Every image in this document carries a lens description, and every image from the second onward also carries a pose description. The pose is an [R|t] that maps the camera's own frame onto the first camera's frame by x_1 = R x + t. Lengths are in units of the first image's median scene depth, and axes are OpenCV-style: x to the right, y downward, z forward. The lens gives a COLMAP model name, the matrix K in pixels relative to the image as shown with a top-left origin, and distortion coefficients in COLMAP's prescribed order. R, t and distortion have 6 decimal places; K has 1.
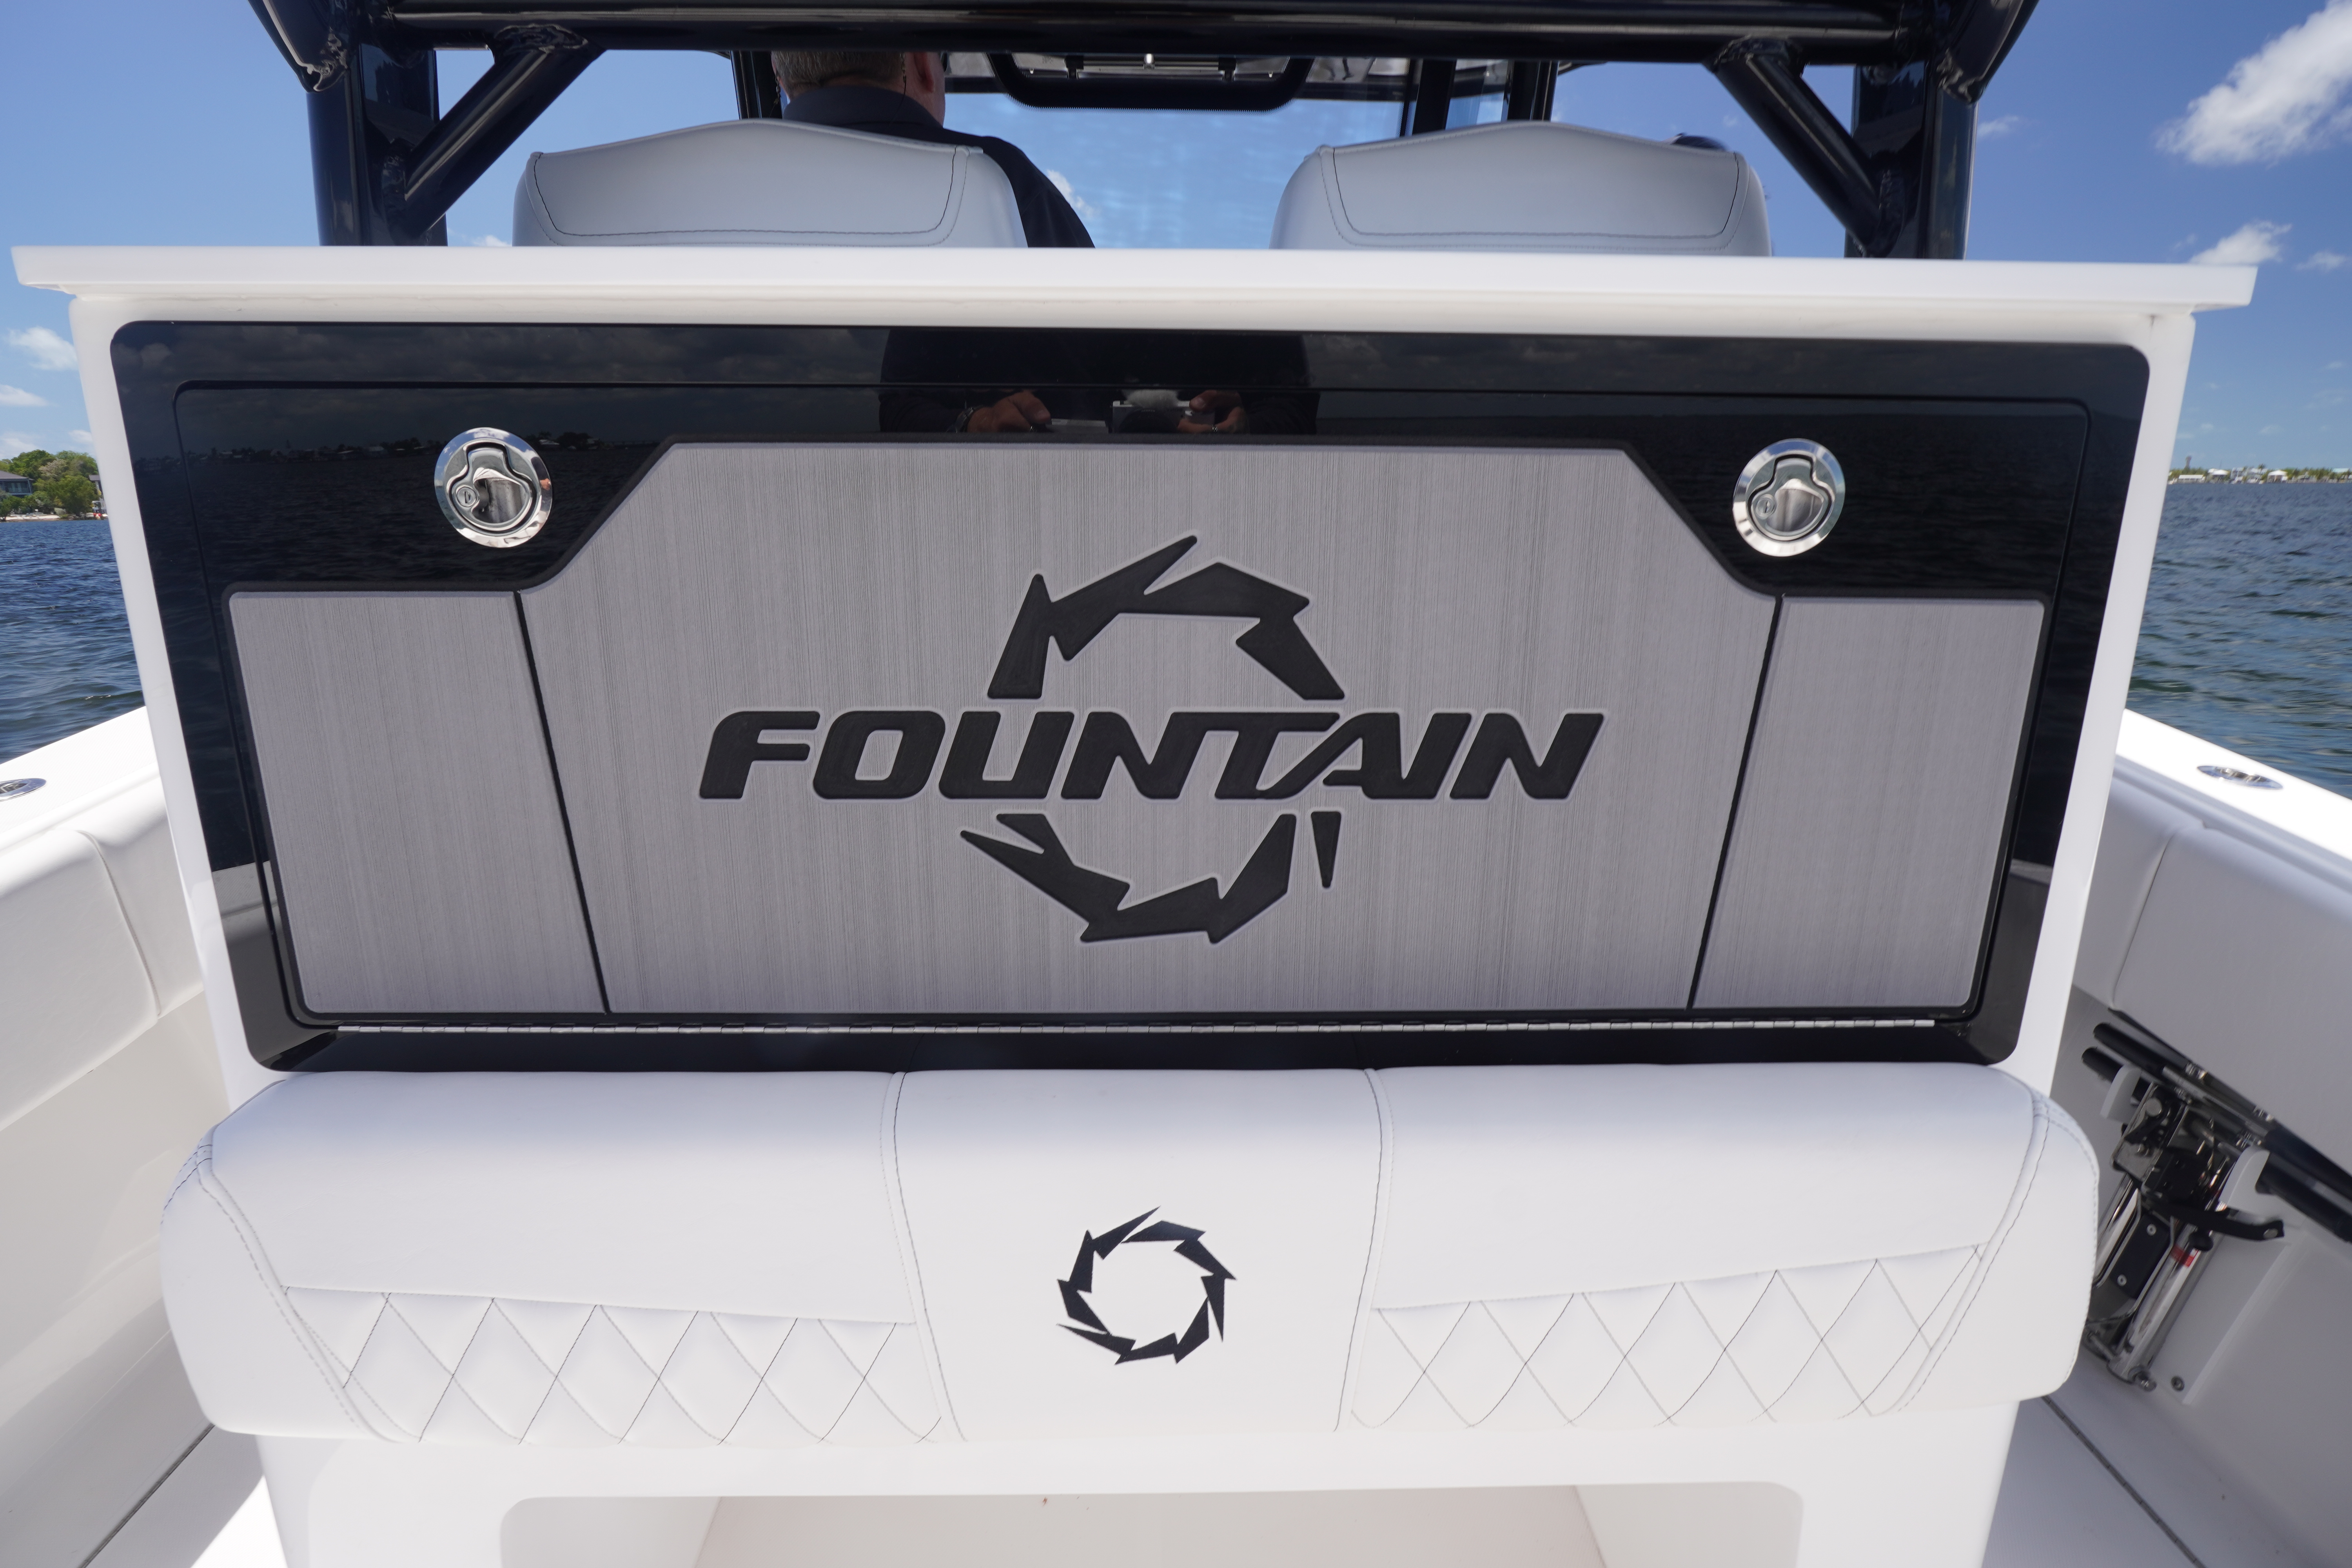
lens RADIAL K [[1212.3, 0, 1176.0], [0, 1212.3, 784.0], [0, 0, 1]] dist [-0.027957, 0.000733]
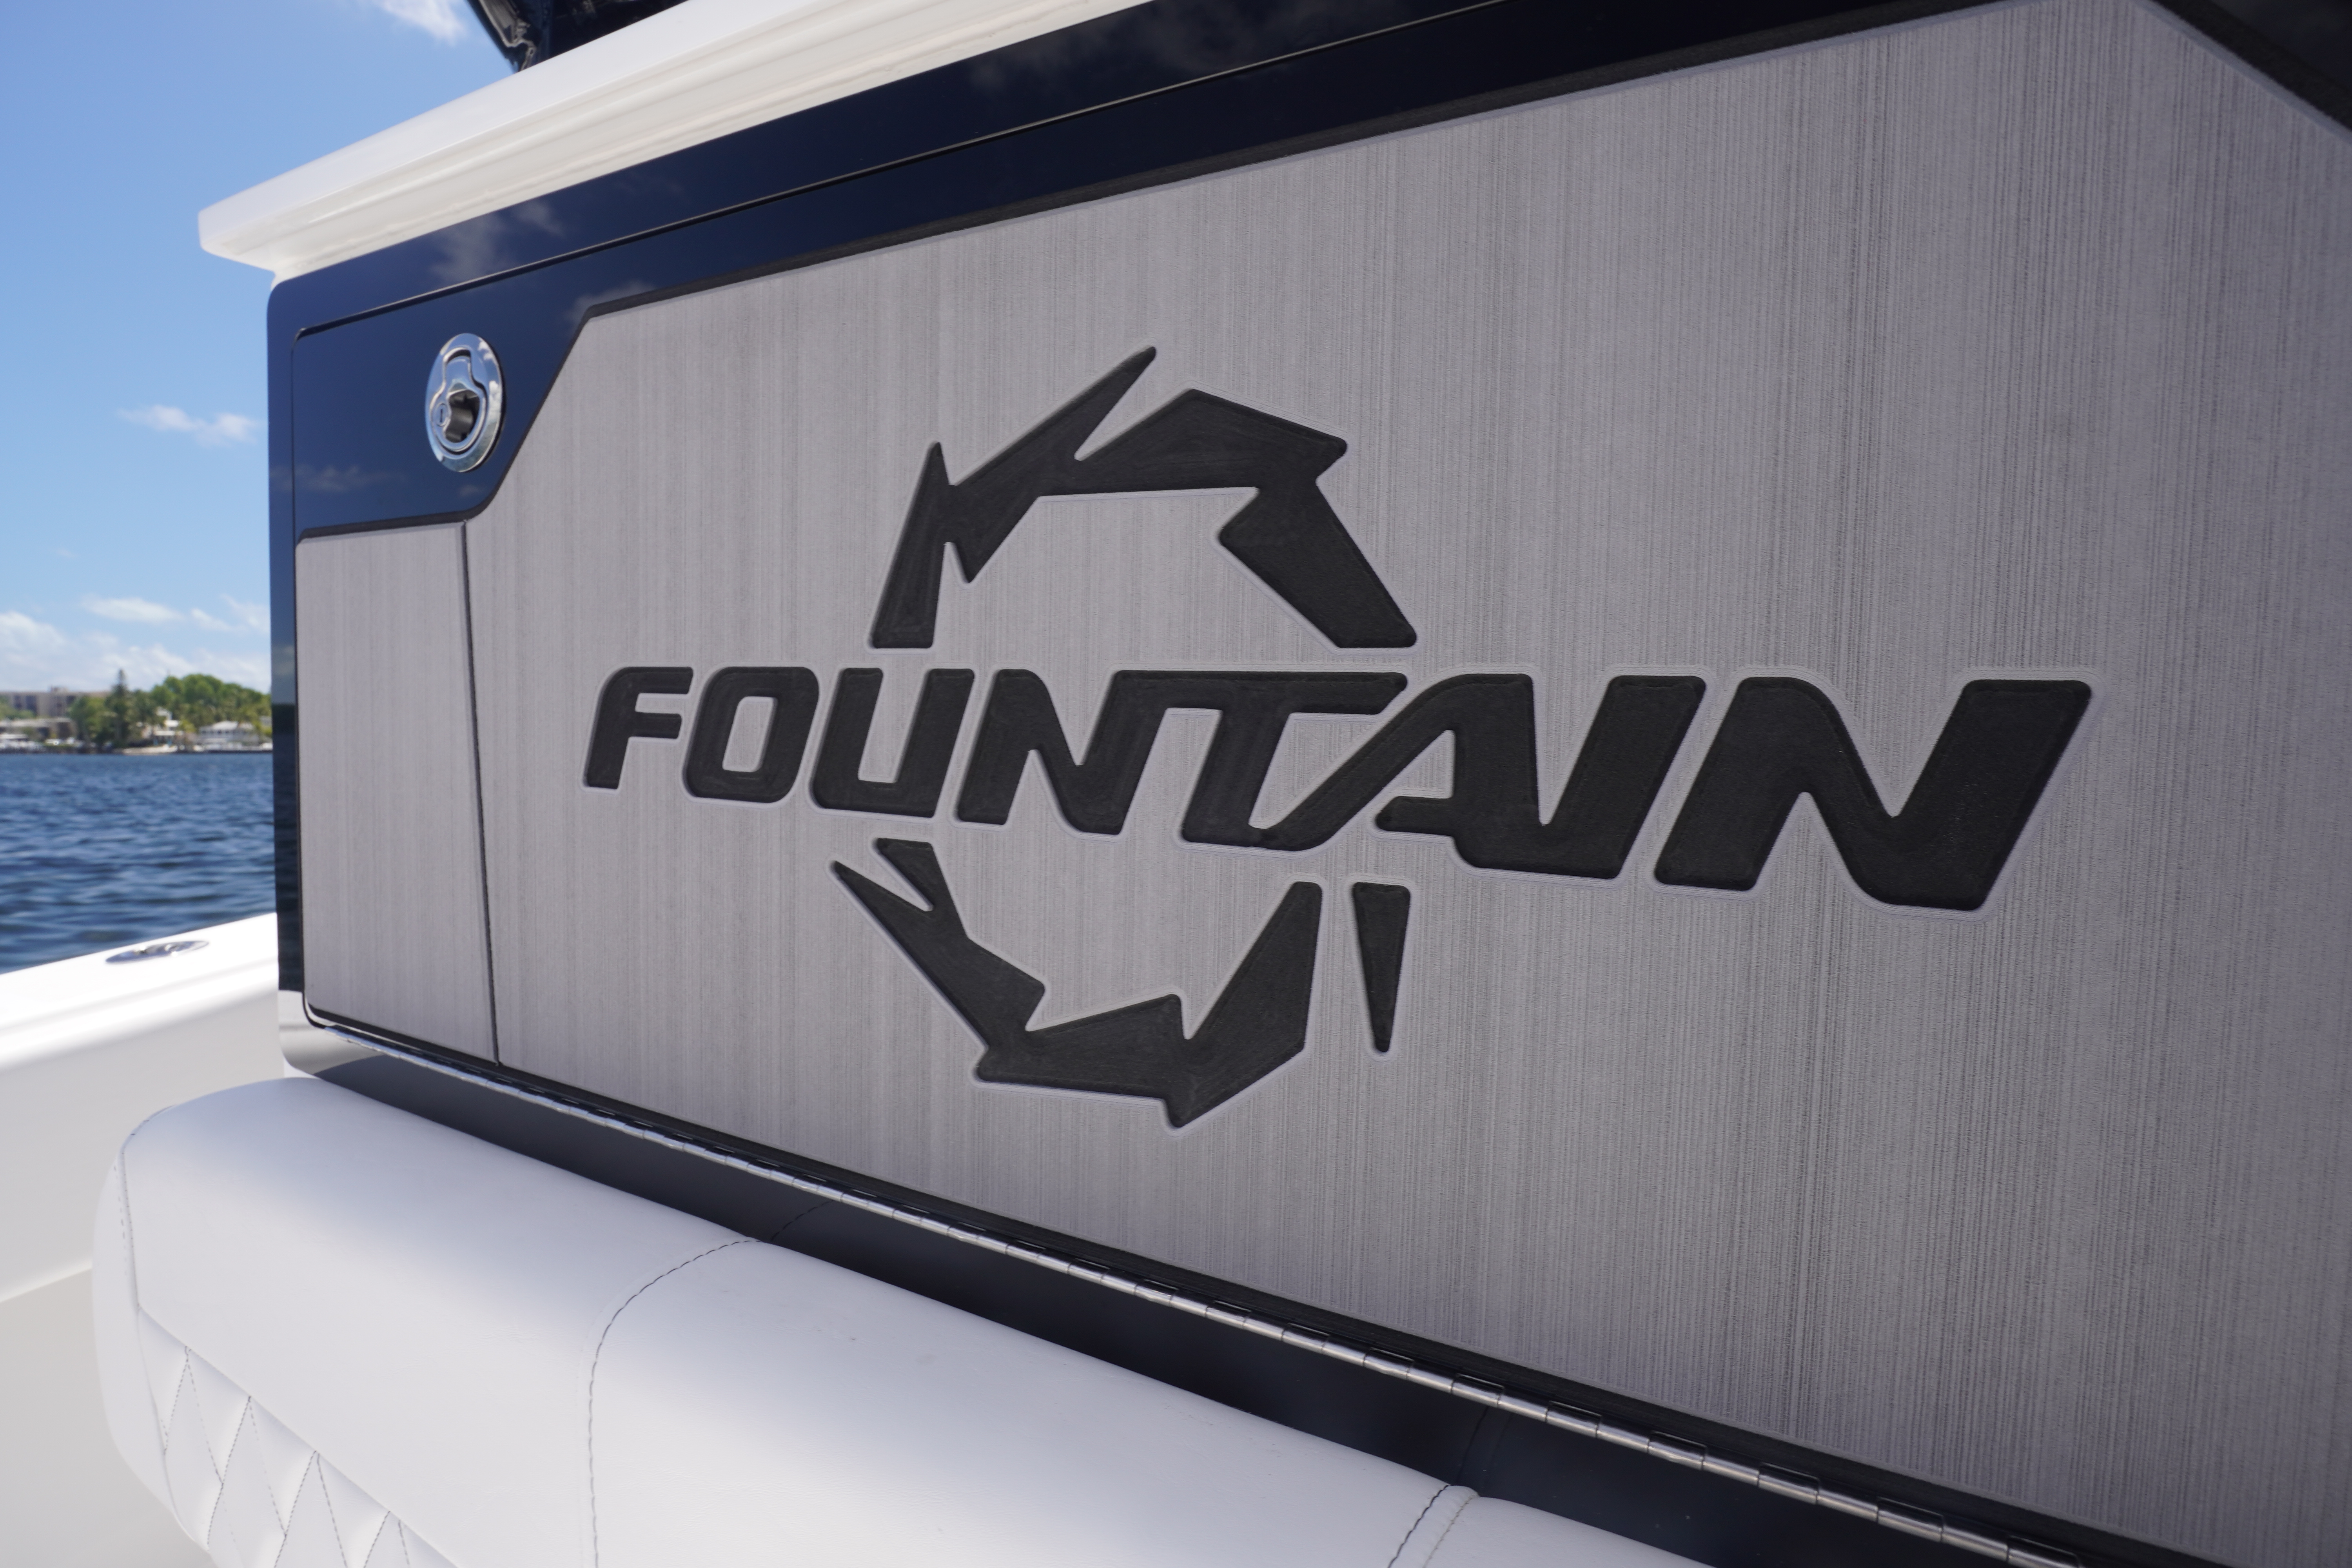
lens RADIAL K [[1212.3, 0, 1176.0], [0, 1212.3, 784.0], [0, 0, 1]] dist [-0.027957, 0.000733]
pose [[0.852055, 0.049282, -0.521128, 0.307348], [-0.151639, 0.976108, -0.155624, 0.071659], [0.501008, 0.211623, 0.839170, 0.558527]]
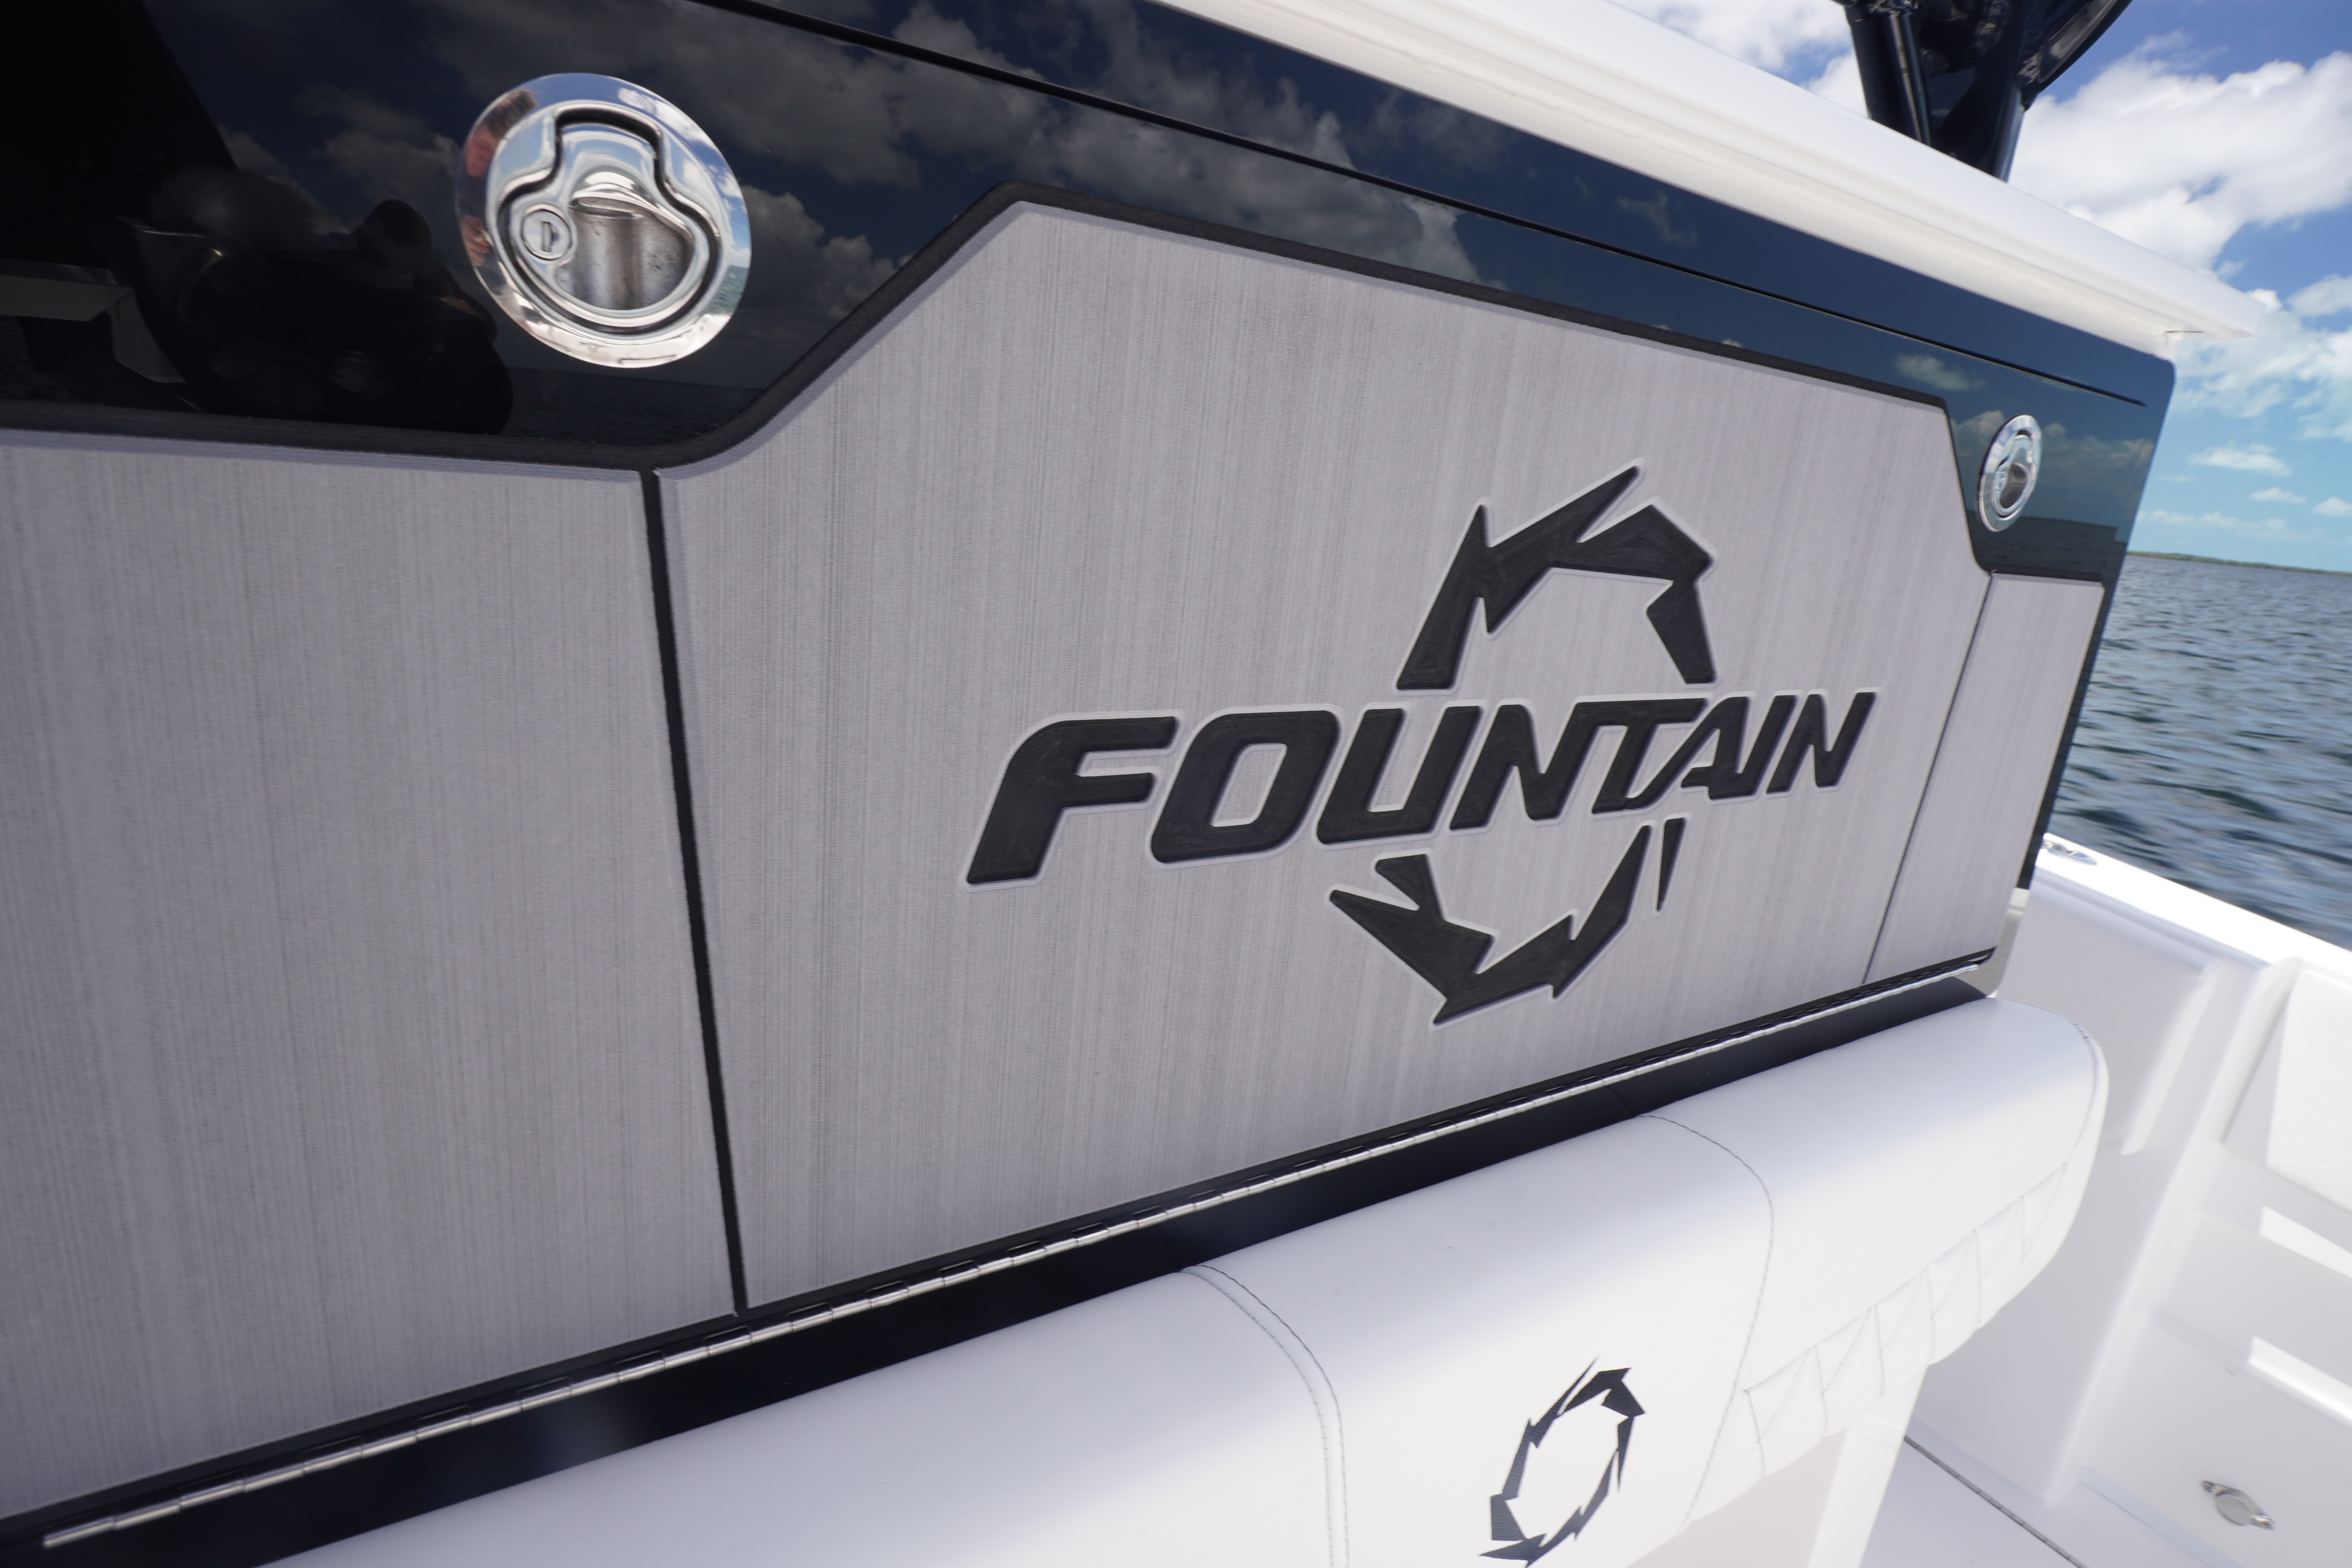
lens RADIAL K [[1212.3, 0, 1176.0], [0, 1212.3, 784.0], [0, 0, 1]] dist [-0.027957, 0.000733]
pose [[0.849739, -0.061195, 0.523640, -0.596904], [0.039910, 0.997857, 0.051850, -0.057439], [-0.525691, -0.023161, 0.850360, 0.493260]]
